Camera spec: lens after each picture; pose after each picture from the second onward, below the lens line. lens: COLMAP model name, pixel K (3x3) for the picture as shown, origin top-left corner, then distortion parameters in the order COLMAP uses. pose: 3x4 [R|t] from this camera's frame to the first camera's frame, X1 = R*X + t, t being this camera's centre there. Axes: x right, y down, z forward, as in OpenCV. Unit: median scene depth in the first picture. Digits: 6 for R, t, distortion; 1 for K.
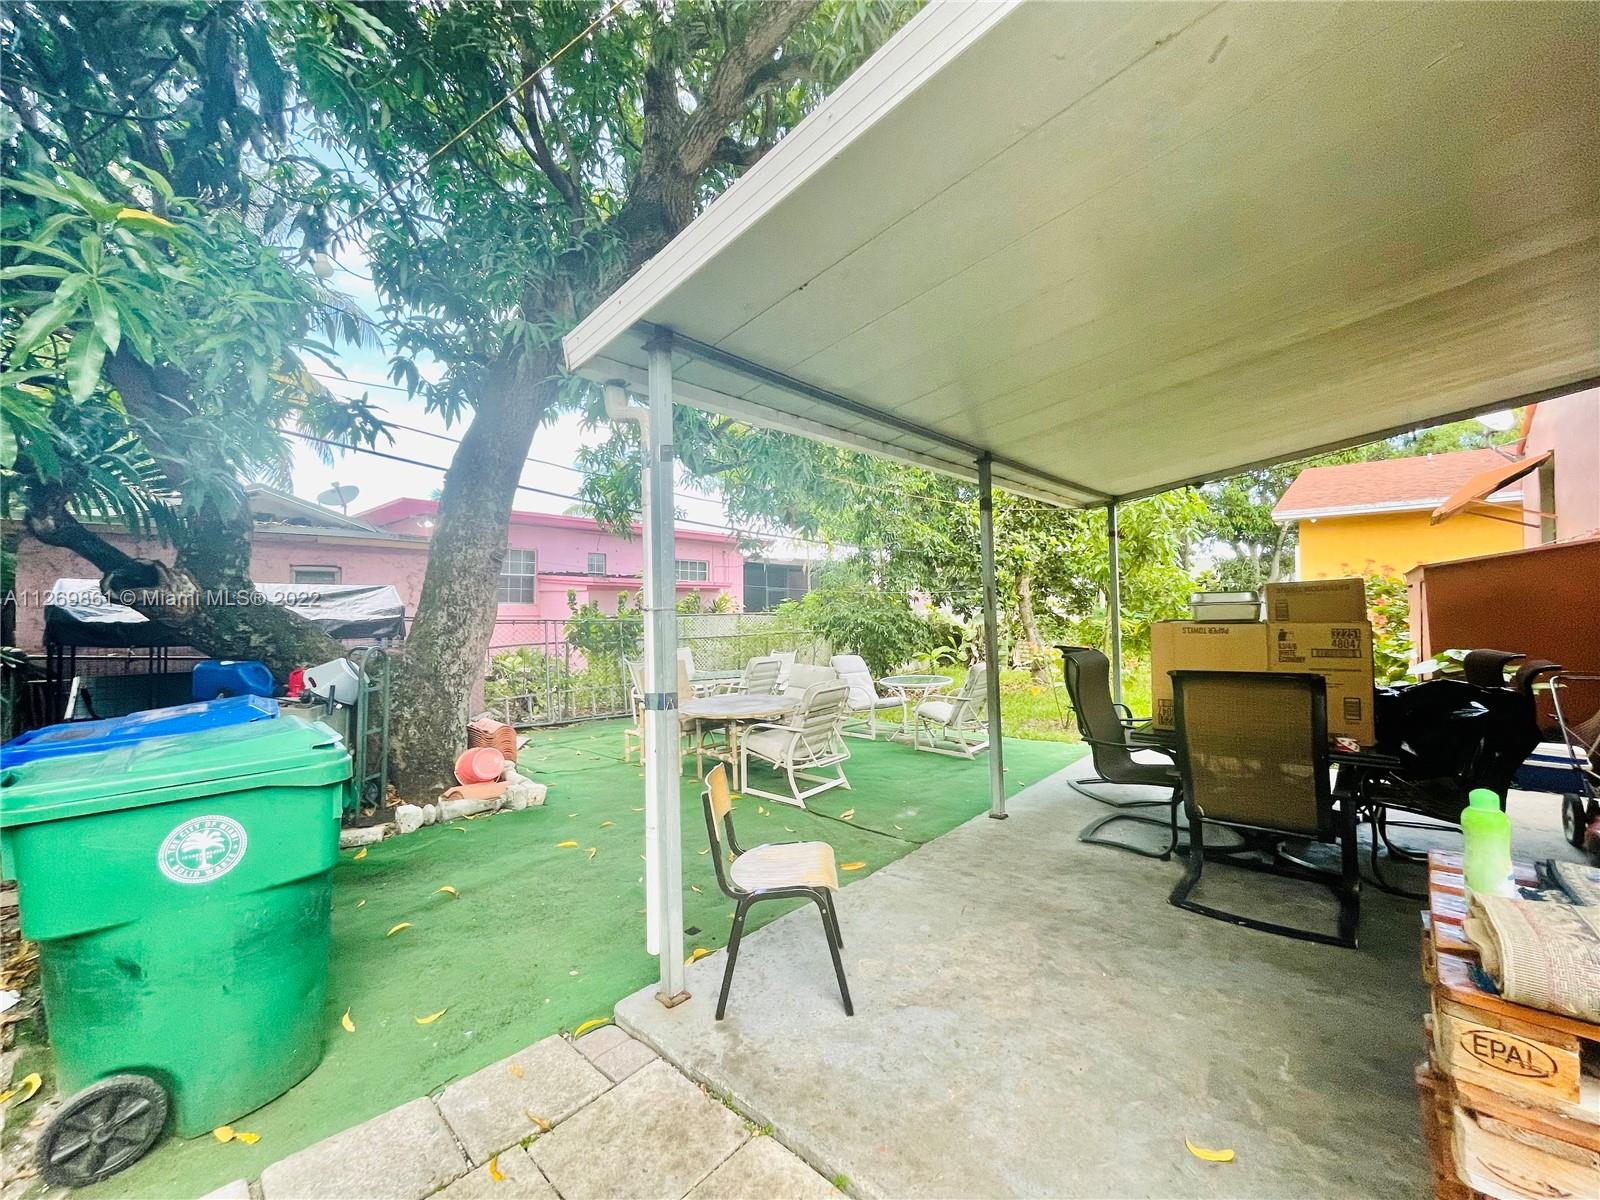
lens RADIAL K [[650.3, 0, 800.3], [0, 650.3, 595.6], [0, 0, 1]] dist [-0.001781, 0.000254]
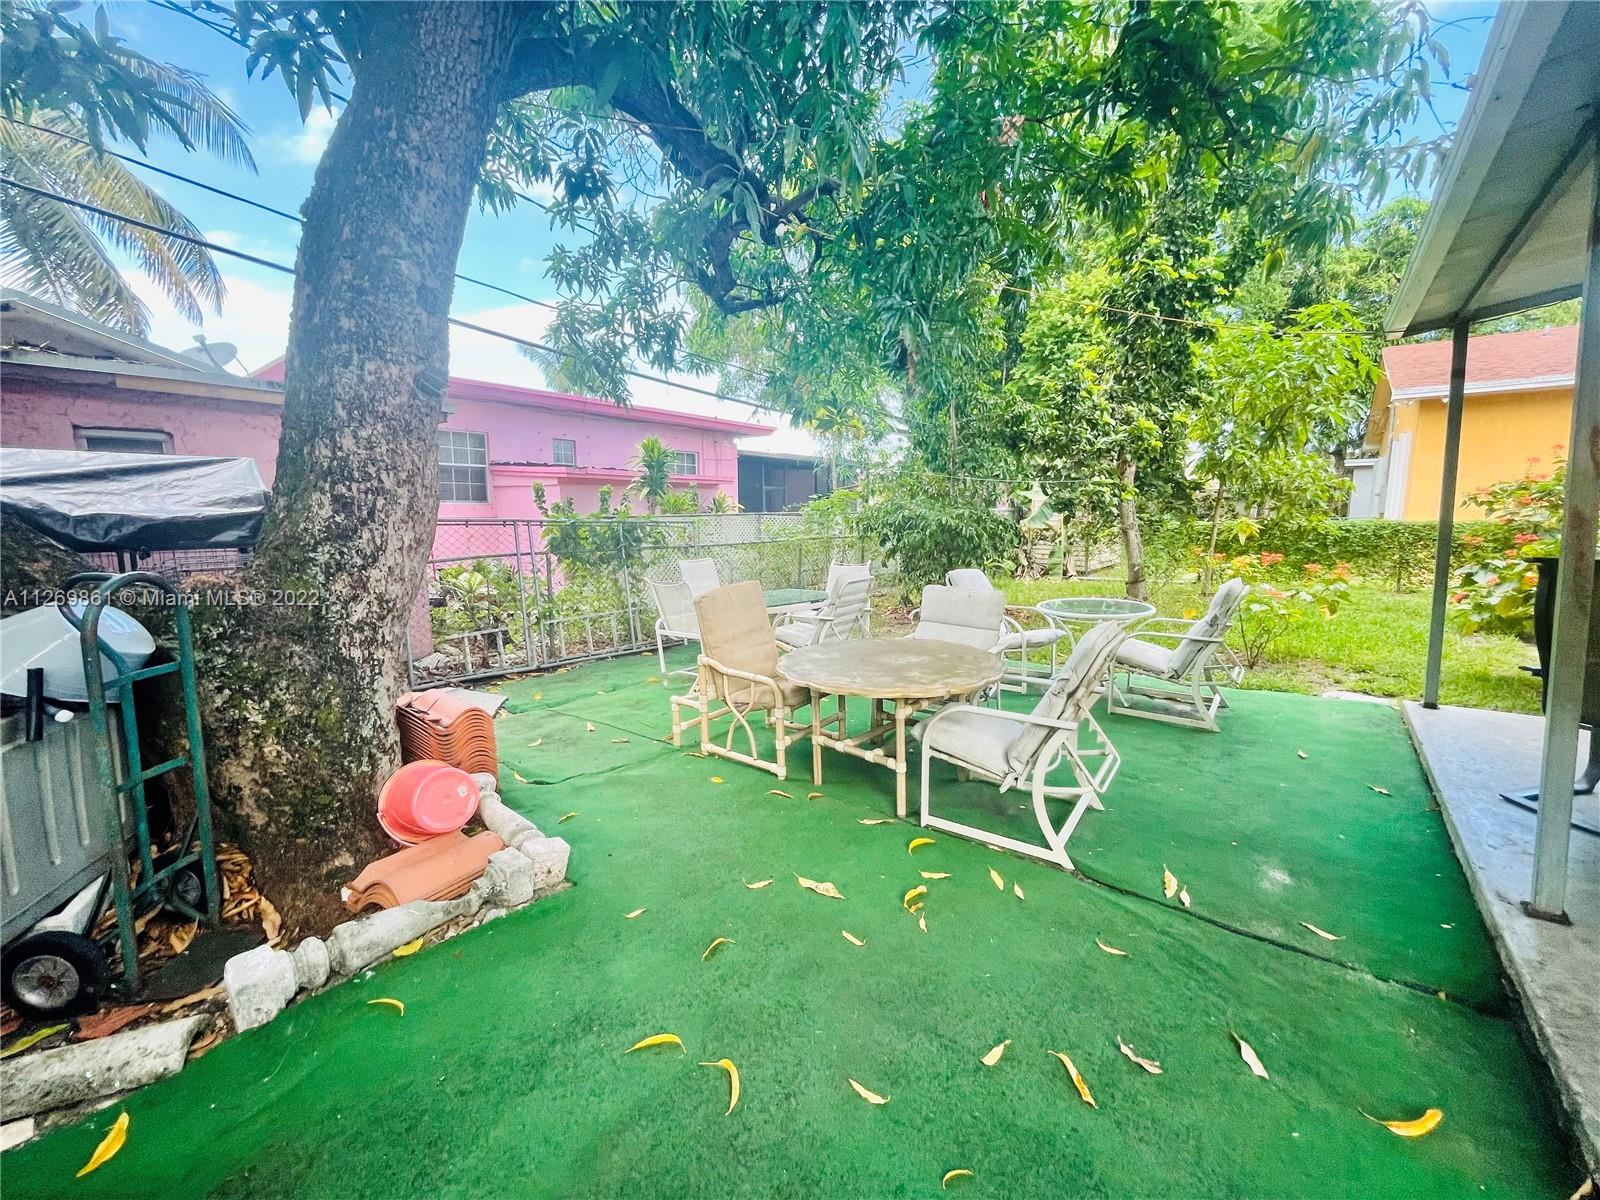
lens RADIAL K [[650.3, 0, 801.8], [0, 650.3, 597.4], [0, 0, 1]] dist [-0.001781, 0.000254]
pose [[0.997735, -0.010262, 0.066485, -0.206231], [0.000380, 0.989140, 0.146975, 0.026703], [-0.067272, -0.146617, 0.986903, 0.442404]]
